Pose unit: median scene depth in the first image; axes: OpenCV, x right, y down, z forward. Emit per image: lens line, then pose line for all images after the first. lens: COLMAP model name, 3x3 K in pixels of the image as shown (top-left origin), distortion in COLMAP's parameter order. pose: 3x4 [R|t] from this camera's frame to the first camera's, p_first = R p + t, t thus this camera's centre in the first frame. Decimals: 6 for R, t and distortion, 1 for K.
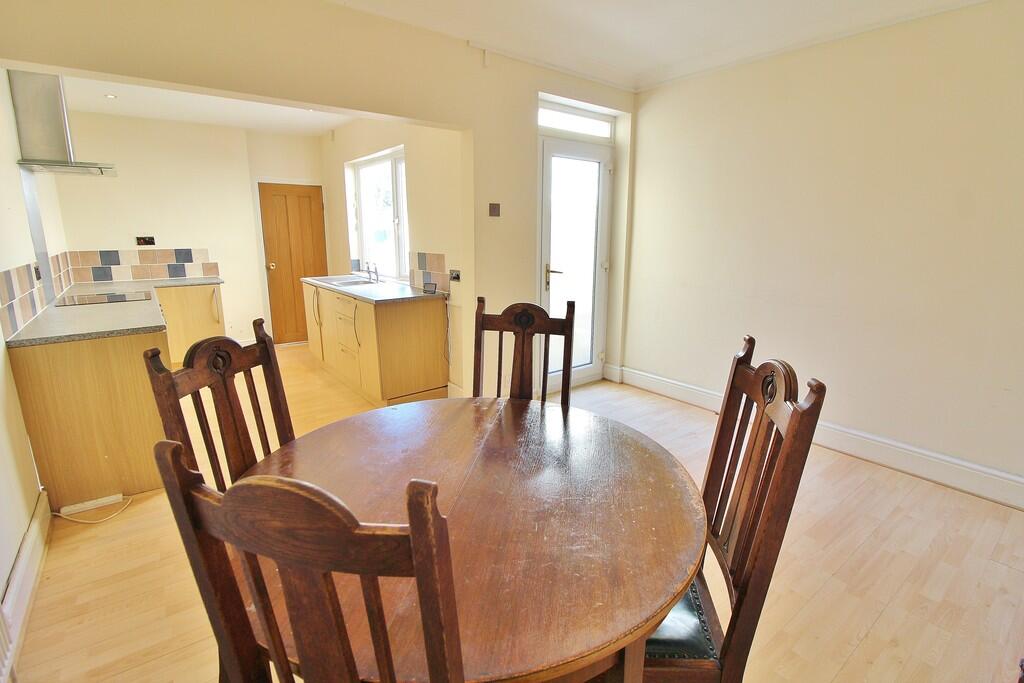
lens RADIAL K [[484.3, 0, 512.0], [0, 484.3, 341.5], [0, 0, 1]] dist [0.000730, -0.000025]
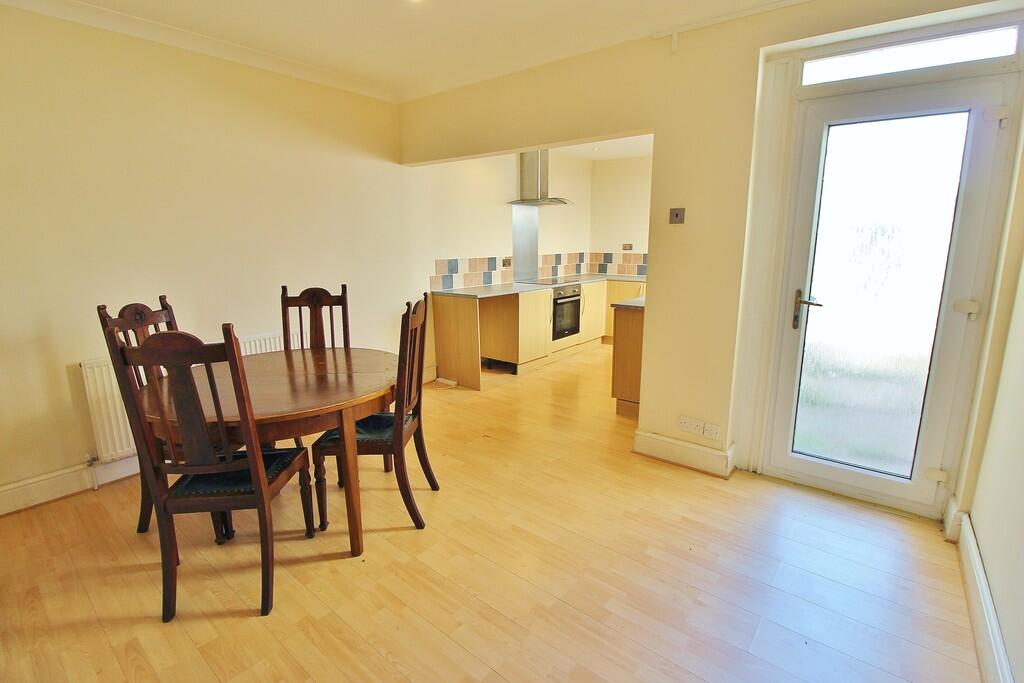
lens RADIAL K [[478.5, 0, 513.5], [0, 478.5, 331.6], [0, 0, 1]] dist [-0.025057, 0.000004]
pose [[0.247066, 0.183060, -0.951550, 0.666454], [-0.210334, 0.968711, 0.131749, -0.117101], [0.945895, 0.167593, 0.277839, 0.494471]]
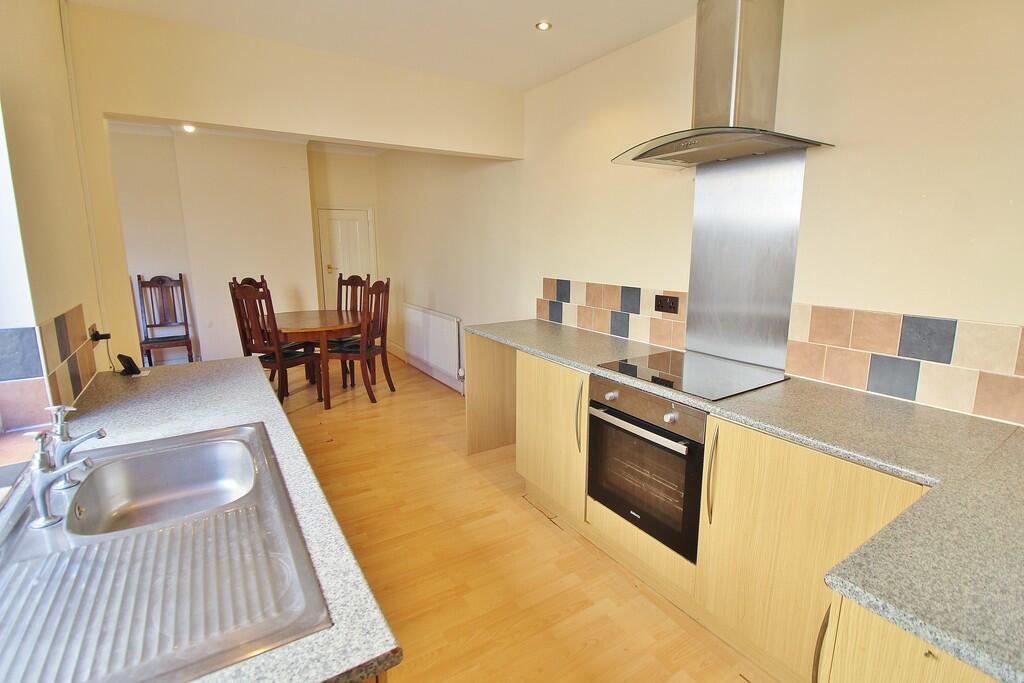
lens RADIAL K [[478.5, 0, 513.5], [0, 478.5, 331.6], [0, 0, 1]] dist [-0.025057, 0.000004]
pose [[-0.996623, -0.023373, 0.078712, -0.459726], [0.009155, 0.921018, 0.389412, -0.319417], [-0.081597, 0.388818, -0.917694, 1.362892]]
